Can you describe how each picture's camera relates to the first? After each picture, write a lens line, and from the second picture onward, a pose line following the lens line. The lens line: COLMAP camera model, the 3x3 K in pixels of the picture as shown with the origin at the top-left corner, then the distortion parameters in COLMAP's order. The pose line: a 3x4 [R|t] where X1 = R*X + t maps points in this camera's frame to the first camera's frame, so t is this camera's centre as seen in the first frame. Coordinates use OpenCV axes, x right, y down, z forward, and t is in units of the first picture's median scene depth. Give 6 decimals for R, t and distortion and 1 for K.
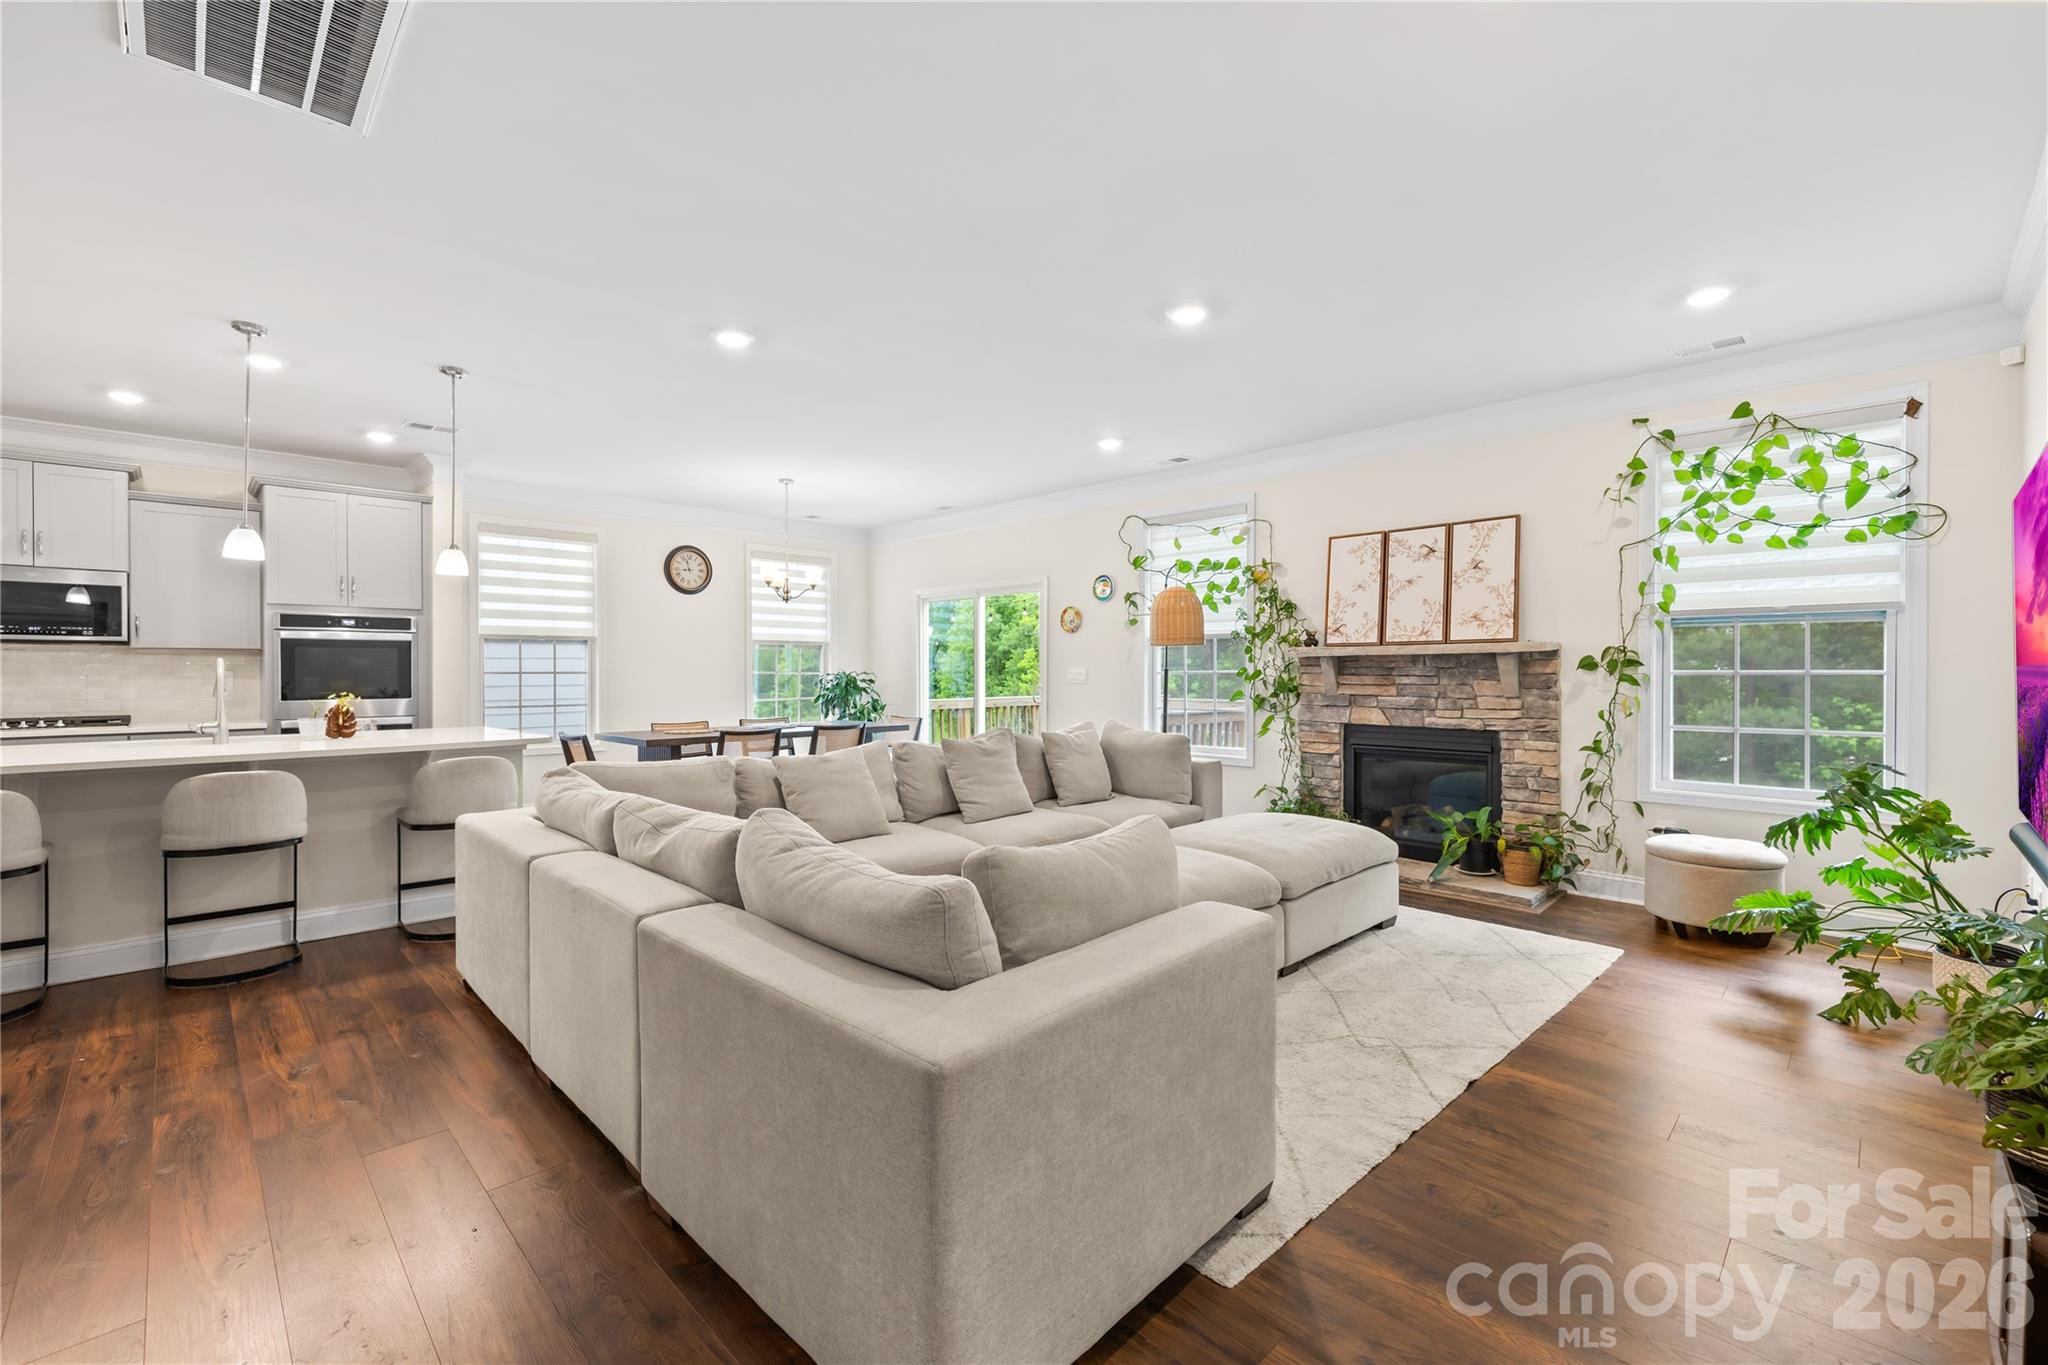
lens RADIAL K [[864.5, 0, 1014.1], [0, 864.5, 681.8], [0, 0, 1]] dist [0.001561, -0.001192]
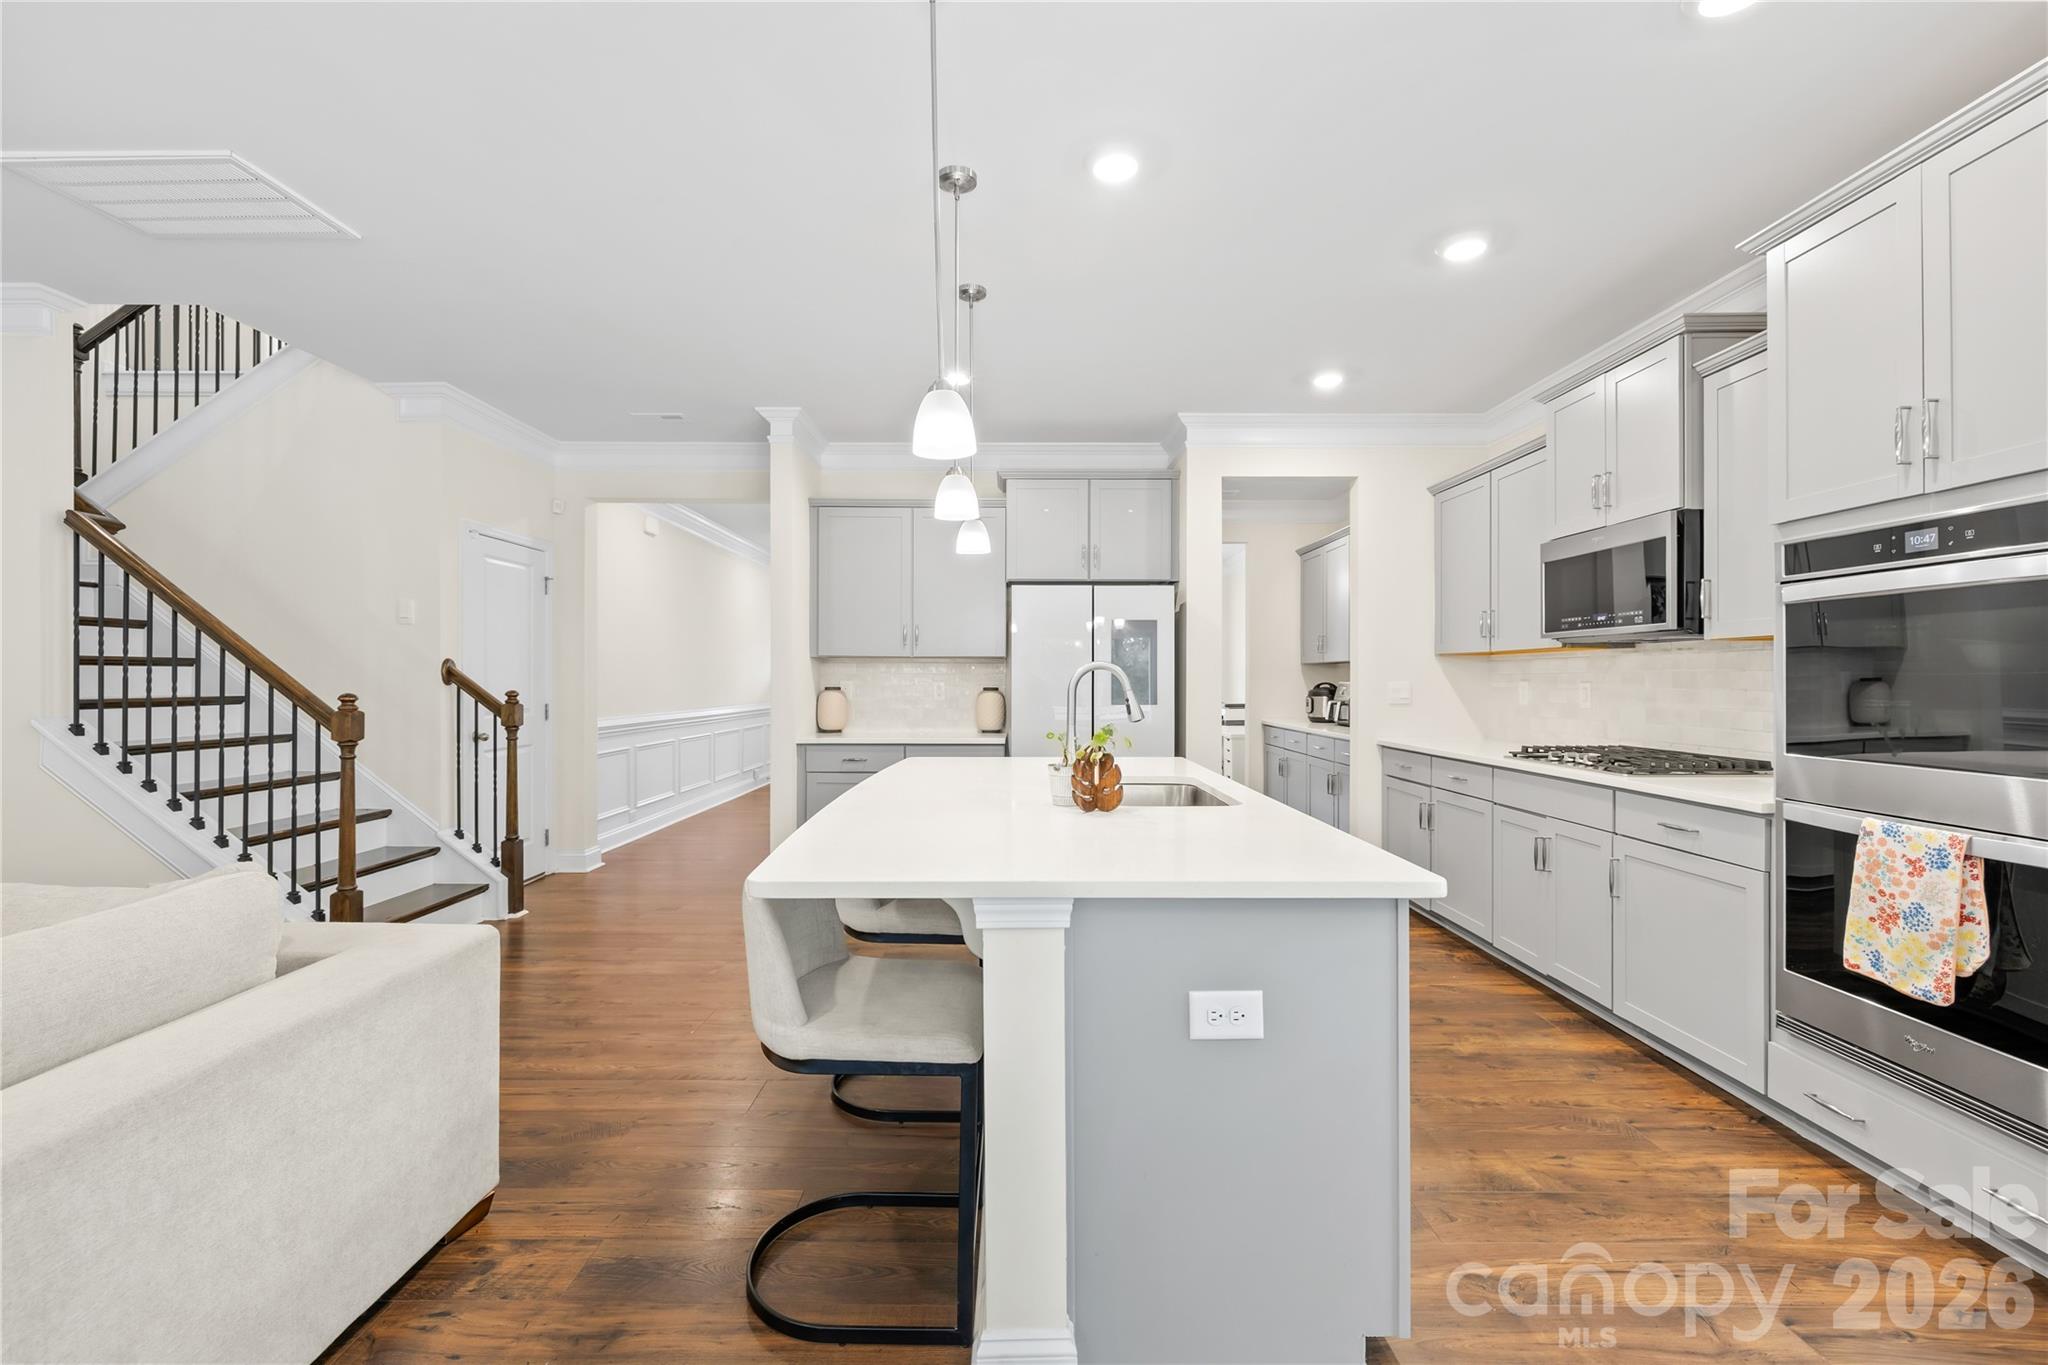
lens RADIAL K [[864.5, 0, 1010.4], [0, 864.5, 682.6], [0, 0, 1]] dist [0.001561, -0.001192]
pose [[-0.704383, 0.002690, -0.709815, -0.294198], [-0.010791, 0.999837, 0.014497, -0.014496], [0.709738, 0.017870, -0.704239, 1.052469]]
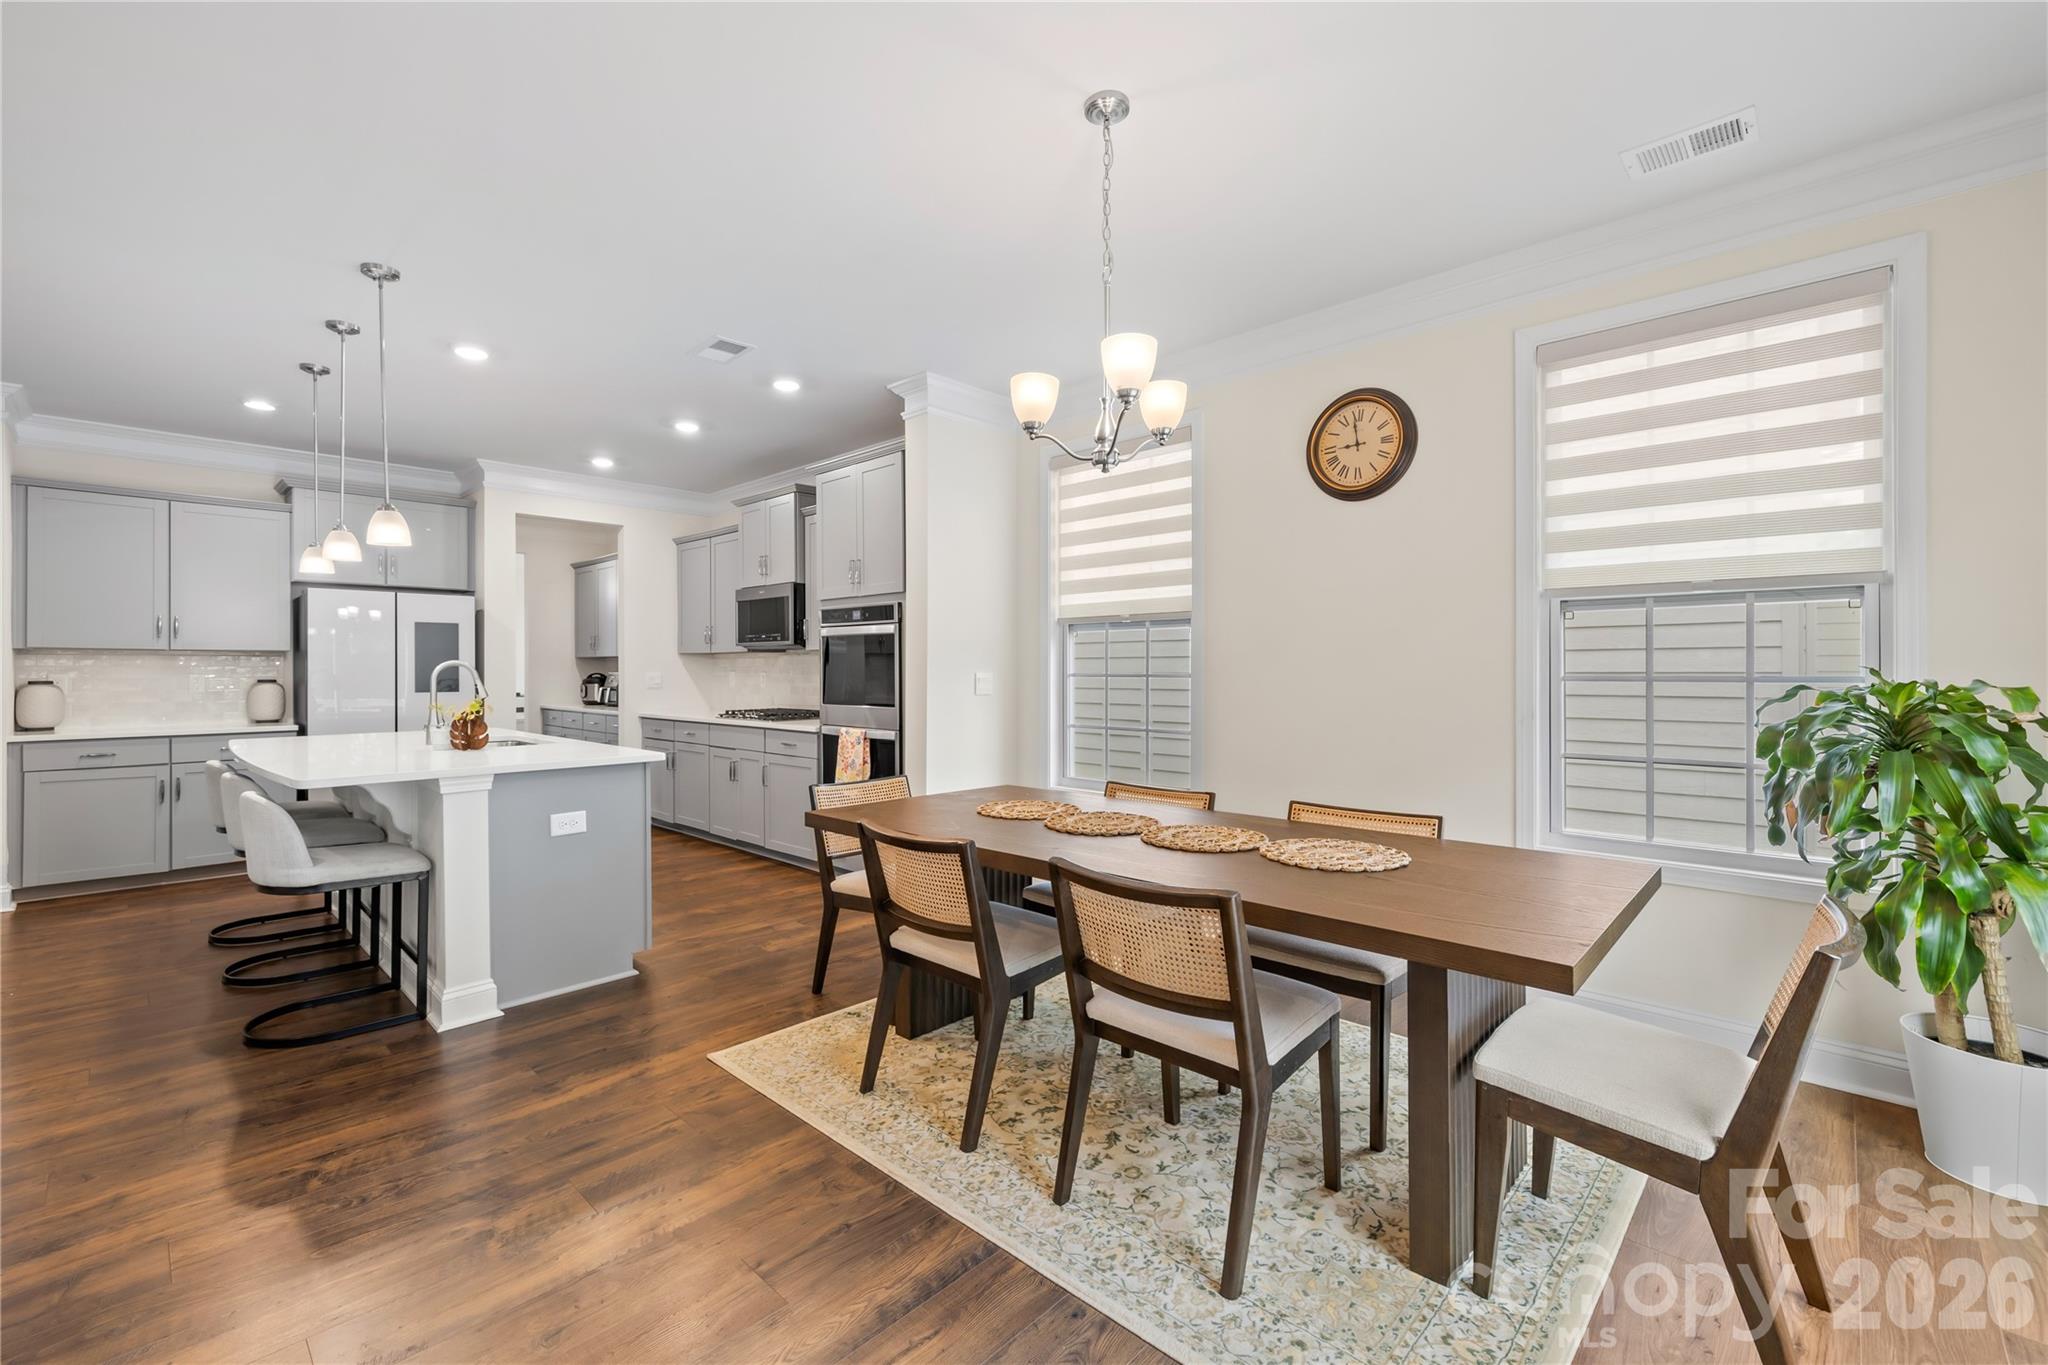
lens RADIAL K [[864.5, 0, 1016.2], [0, 864.5, 669.5], [0, 0, 1]] dist [0.001561, -0.001192]
pose [[0.029273, 0.001762, -0.999570, 0.089842], [-0.012717, 0.999918, 0.001390, -0.019410], [0.999491, 0.012671, 0.029293, 1.209452]]
